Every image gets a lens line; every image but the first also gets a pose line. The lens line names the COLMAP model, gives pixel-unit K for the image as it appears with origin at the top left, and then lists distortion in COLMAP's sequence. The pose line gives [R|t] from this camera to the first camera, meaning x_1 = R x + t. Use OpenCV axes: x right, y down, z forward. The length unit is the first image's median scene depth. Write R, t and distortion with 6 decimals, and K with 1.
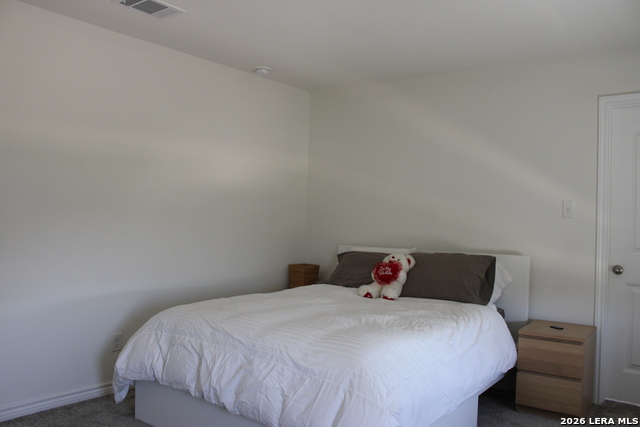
lens RADIAL K [[544.6, 0, 320.0], [0, 544.6, 213.5], [0, 0, 1]] dist [-0.169330, 0.139292]
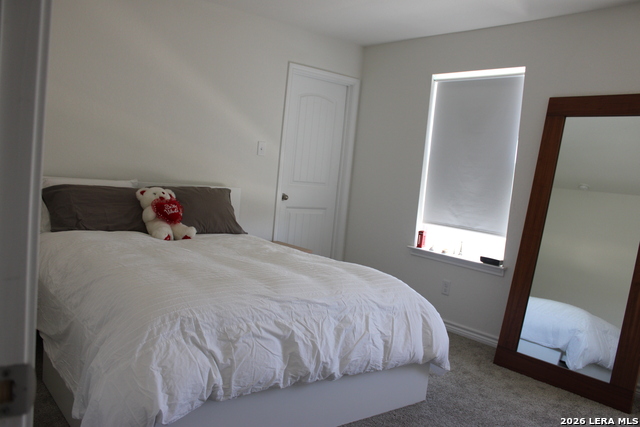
lens RADIAL K [[544.6, 0, 320.0], [0, 544.6, 213.5], [0, 0, 1]] dist [-0.169330, 0.139292]
pose [[0.226012, -0.085588, 0.970357, -0.752607], [-0.097521, 0.989140, 0.109959, -0.010830], [-0.969231, -0.119483, 0.215211, 0.606027]]
